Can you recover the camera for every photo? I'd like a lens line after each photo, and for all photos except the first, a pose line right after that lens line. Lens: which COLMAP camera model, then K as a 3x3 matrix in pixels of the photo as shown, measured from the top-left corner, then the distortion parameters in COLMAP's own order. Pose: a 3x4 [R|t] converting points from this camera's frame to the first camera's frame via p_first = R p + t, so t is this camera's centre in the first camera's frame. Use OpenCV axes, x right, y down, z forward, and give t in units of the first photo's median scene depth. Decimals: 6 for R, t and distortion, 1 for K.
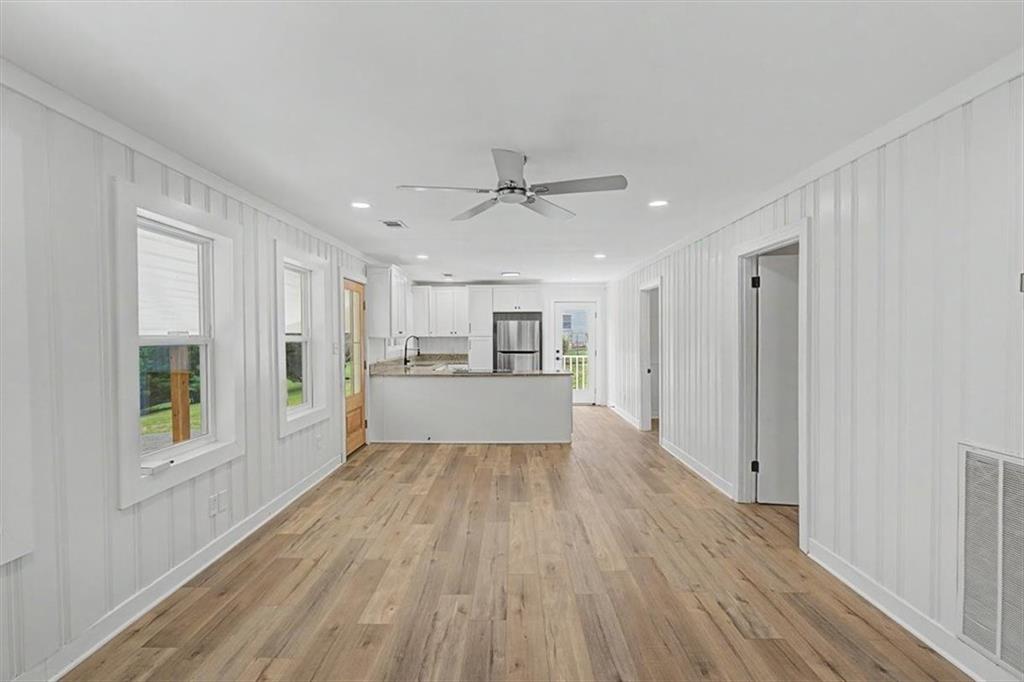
lens RADIAL K [[472.2, 0, 508.7], [0, 472.2, 341.4], [0, 0, 1]] dist [-0.005045, 0.000192]
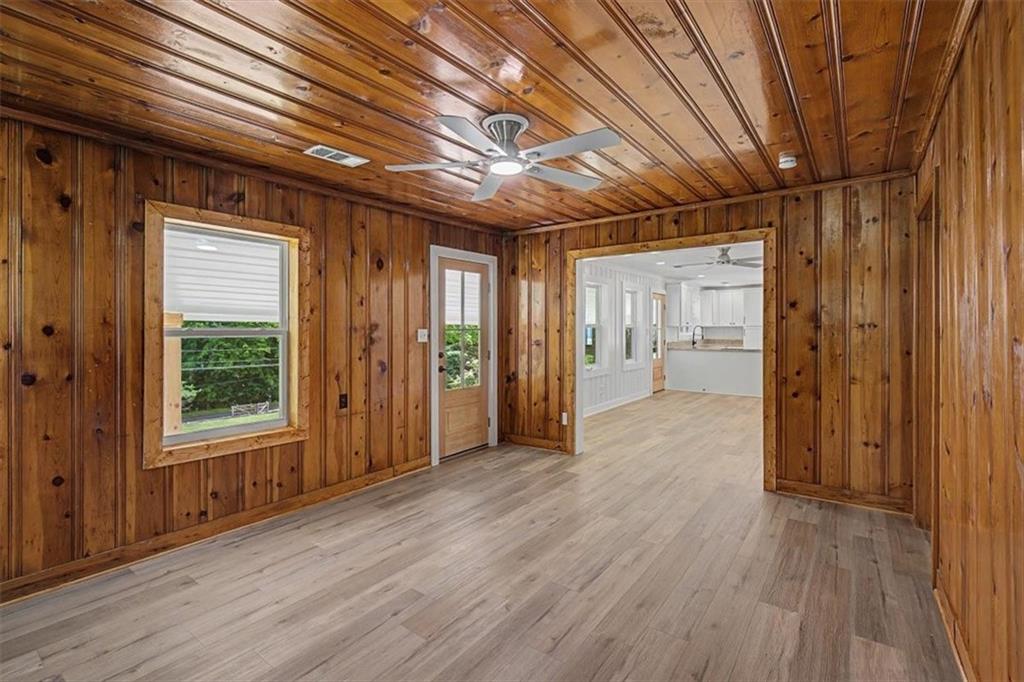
lens RADIAL K [[466.6, 0, 514.0], [0, 466.6, 333.4], [0, 0, 1]] dist [-0.001586, 0.000130]
pose [[0.810627, 0.012528, -0.585429, 0.319913], [-0.012316, 0.999915, 0.004344, 0.022987], [0.585434, 0.003689, 0.810712, -0.907897]]
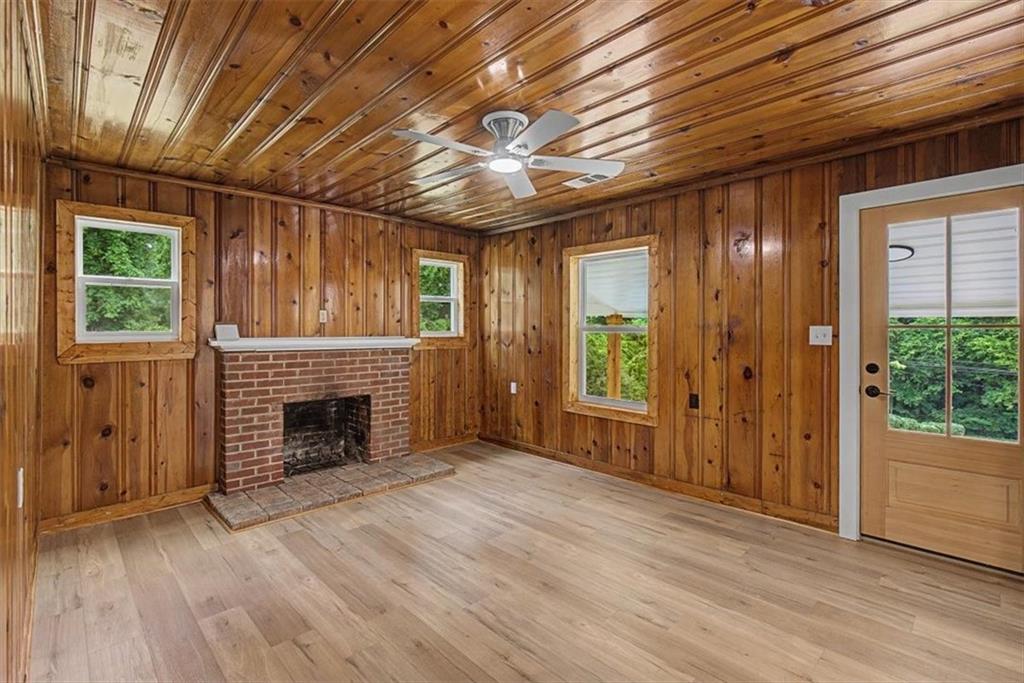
lens RADIAL K [[472.2, 0, 508.7], [0, 472.2, 341.9], [0, 0, 1]] dist [-0.005045, 0.000192]
pose [[-0.713962, 0.028359, -0.699609, 0.380037], [-0.000929, 0.999140, 0.041449, 0.016030], [0.700183, 0.030243, -0.713322, -0.044211]]
